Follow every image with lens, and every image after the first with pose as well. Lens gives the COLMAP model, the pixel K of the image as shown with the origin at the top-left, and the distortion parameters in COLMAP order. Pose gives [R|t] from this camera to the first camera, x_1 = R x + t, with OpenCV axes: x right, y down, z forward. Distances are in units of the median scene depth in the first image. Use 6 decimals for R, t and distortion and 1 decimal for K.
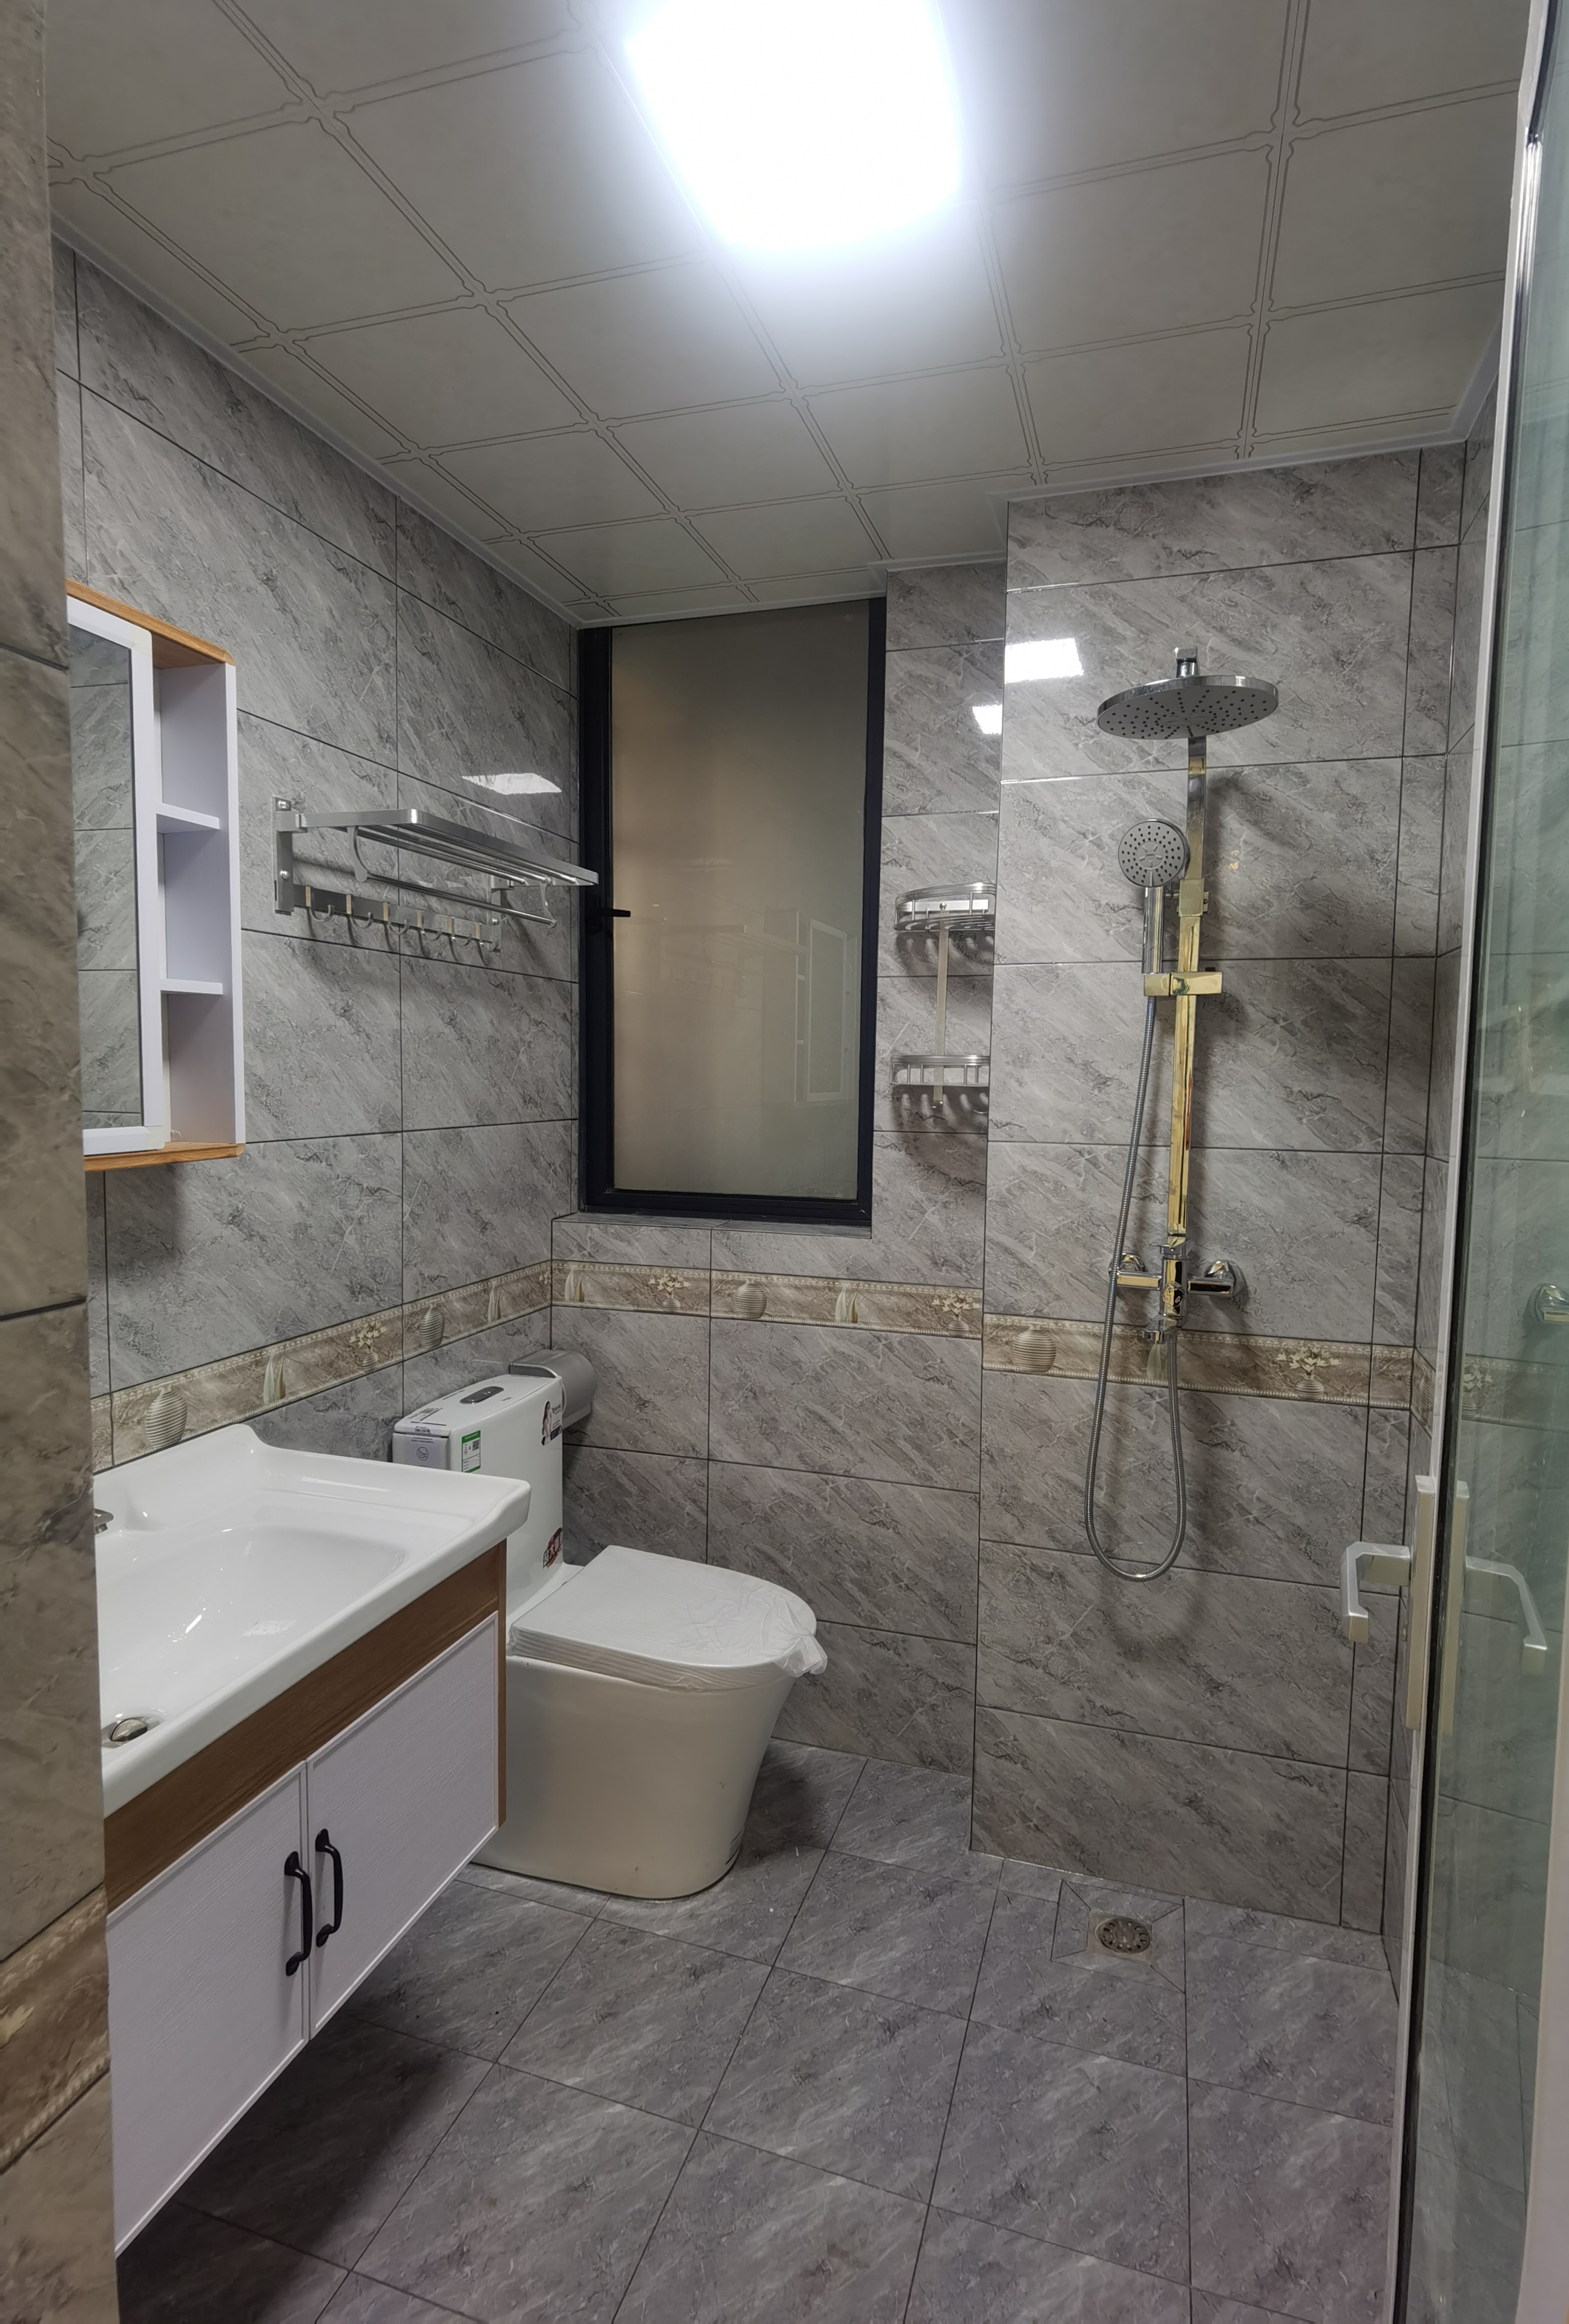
lens RADIAL K [[1207.7, 0, 795.3], [0, 1207.7, 1173.8], [0, 0, 1]] dist [0.079514, -0.000140]
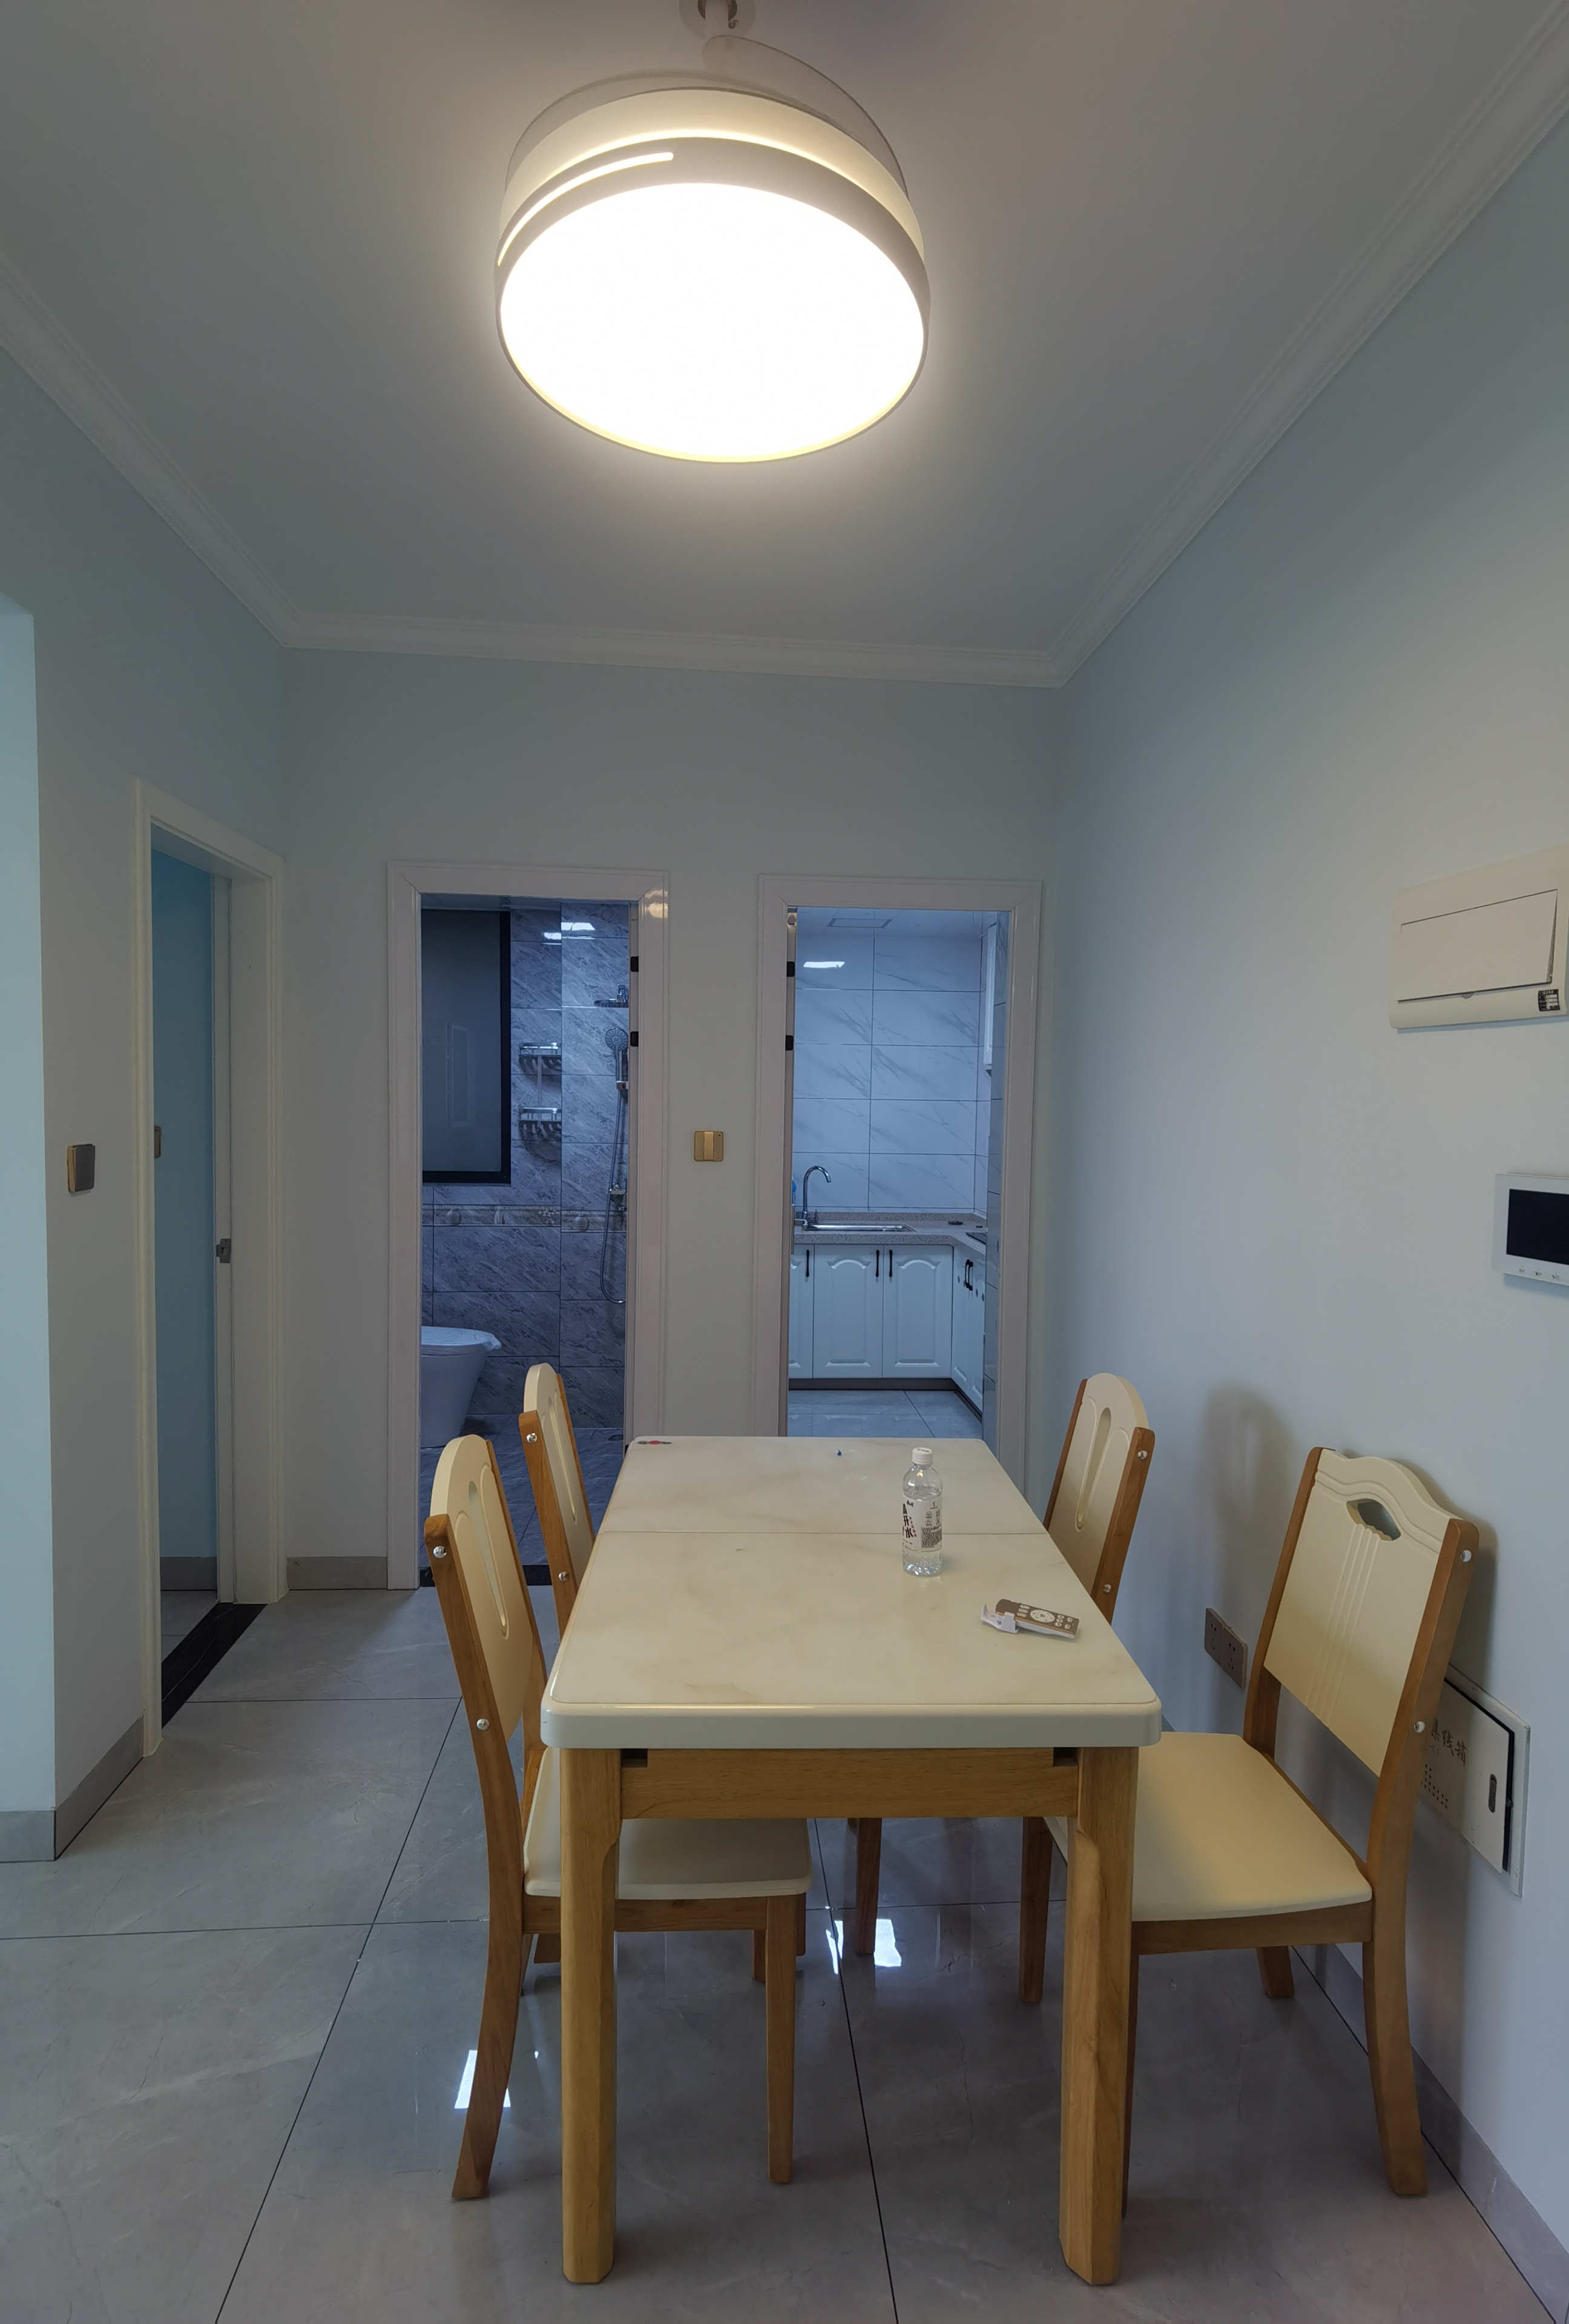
lens RADIAL K [[1207.7, 0, 805.3], [0, 1207.7, 1163.8], [0, 0, 1]] dist [0.079514, -0.000140]
pose [[0.933864, -0.017139, 0.357217, -0.249538], [0.027324, 0.999351, -0.023485, 0.082783], [-0.356583, 0.031692, 0.933726, -1.431294]]
